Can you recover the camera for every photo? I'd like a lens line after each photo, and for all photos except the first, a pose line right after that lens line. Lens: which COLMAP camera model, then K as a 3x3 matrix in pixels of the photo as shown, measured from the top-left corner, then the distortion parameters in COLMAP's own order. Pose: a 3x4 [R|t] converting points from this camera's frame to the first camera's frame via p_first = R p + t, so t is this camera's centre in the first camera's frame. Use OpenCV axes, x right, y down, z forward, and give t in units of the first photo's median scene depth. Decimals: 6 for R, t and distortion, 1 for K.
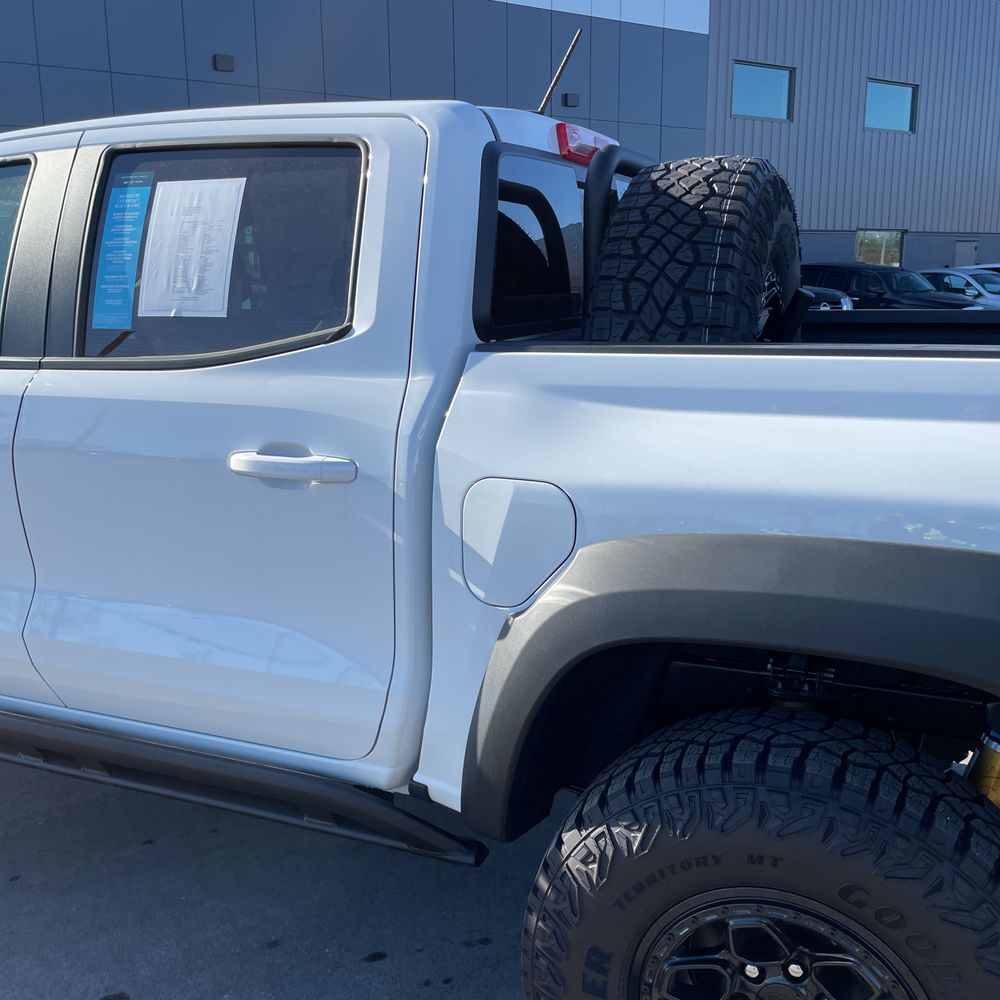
lens RADIAL K [[1001.6, 0, 500.7], [0, 1001.6, 499.0], [0, 0, 1]] dist [0.043279, 0.000000]
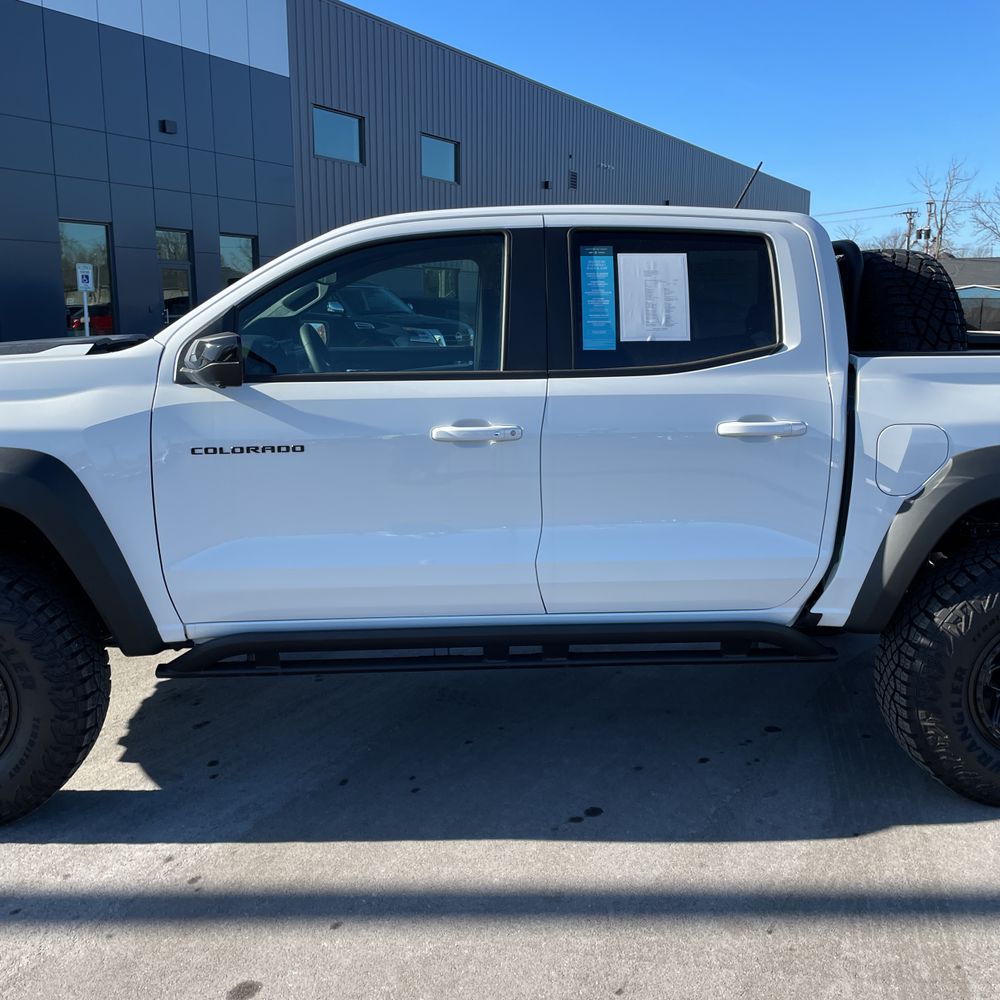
lens RADIAL K [[1001.6, 0, 494.8], [0, 1001.6, 510.3], [0, 0, 1]] dist [0.043279, 0.000000]
pose [[0.891935, -0.079950, 0.445039, -1.420397], [0.086989, 0.996199, 0.004624, 0.059277], [-0.443717, 0.034589, 0.895499, -0.311317]]
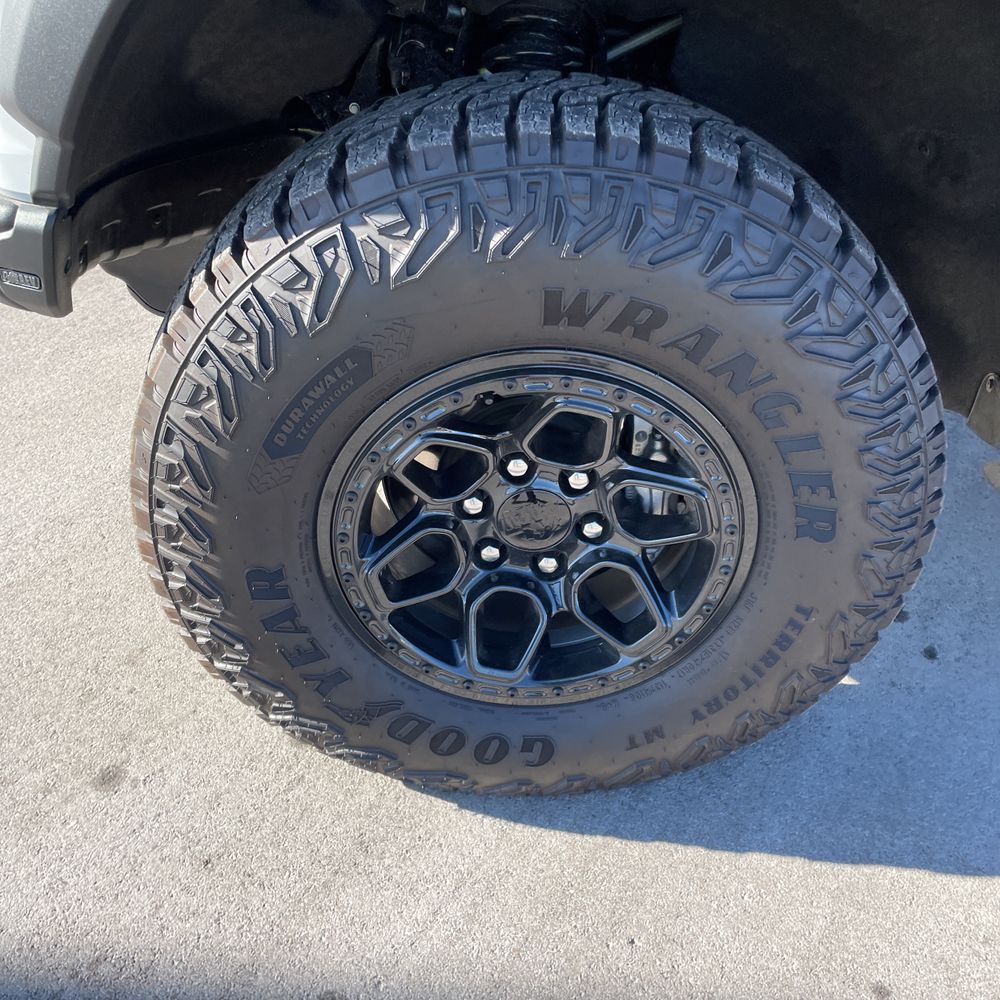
lens RADIAL K [[1001.6, 0, 493.1], [0, 1001.6, 509.3], [0, 0, 1]] dist [0.043279, 0.000000]
pose [[0.912062, -0.159561, 0.377735, -1.783139], [-0.000854, 0.920444, 0.390872, 0.045360], [-0.410052, -0.356822, 0.839366, 1.128309]]
